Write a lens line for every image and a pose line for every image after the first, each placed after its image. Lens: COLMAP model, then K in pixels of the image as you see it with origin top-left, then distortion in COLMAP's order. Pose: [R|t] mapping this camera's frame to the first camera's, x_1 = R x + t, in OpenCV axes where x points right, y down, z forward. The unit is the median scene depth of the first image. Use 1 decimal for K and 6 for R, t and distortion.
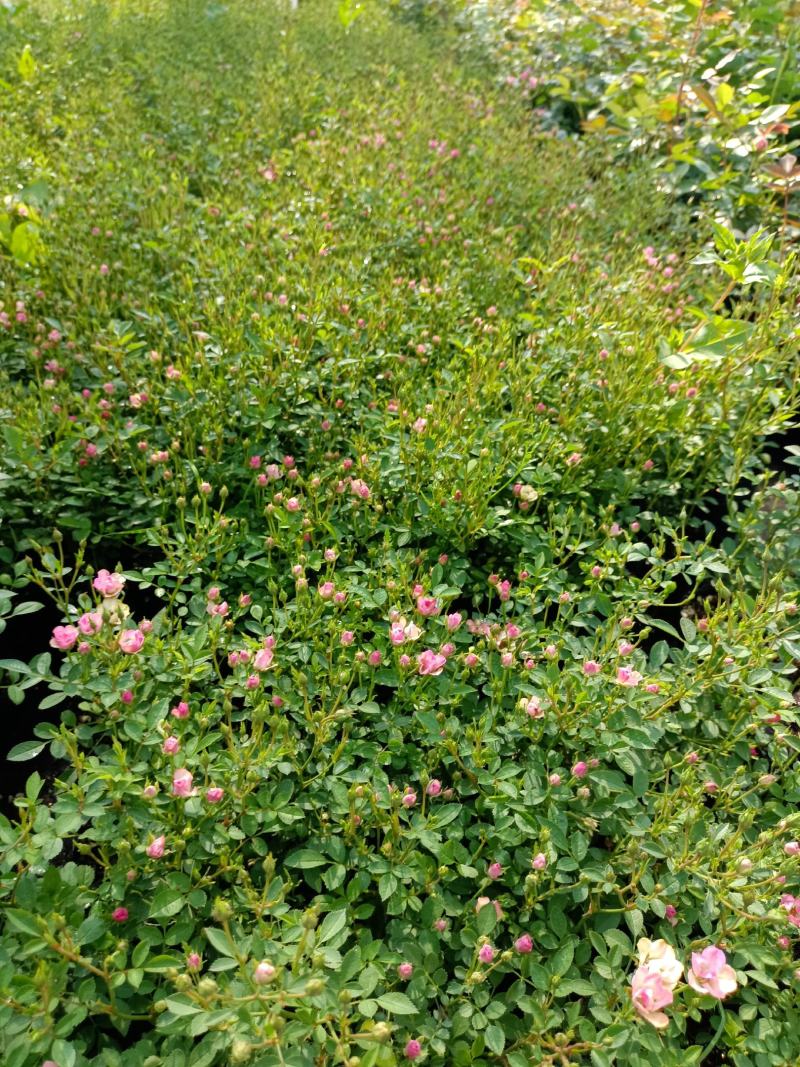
lens RADIAL K [[867.1, 0, 397.2], [0, 867.1, 582.9], [0, 0, 1]] dist [0.123171, -0.170588]
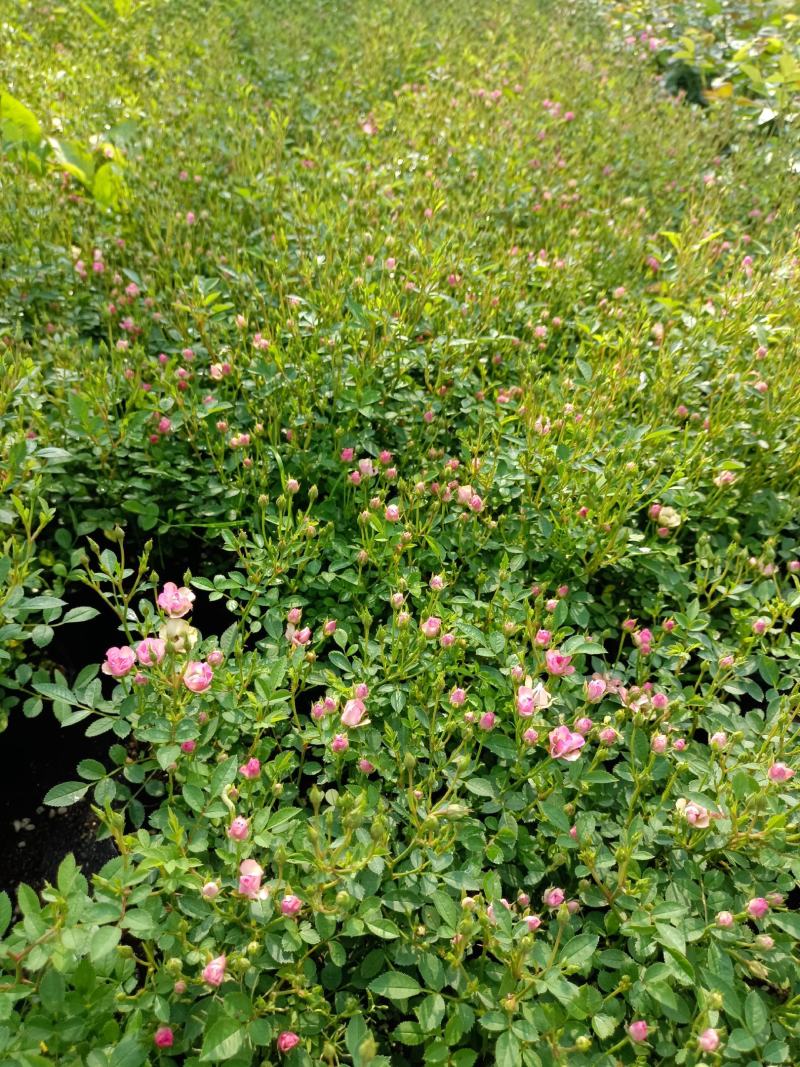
lens RADIAL K [[829.5, 0, 385.8], [0, 829.5, 619.2], [0, 0, 1]] dist [0.108771, -0.114810]
pose [[0.994141, 0.089804, -0.060155, -0.068753], [-0.084991, 0.993301, 0.078286, -0.050462], [0.066783, -0.072715, 0.995114, 0.190370]]
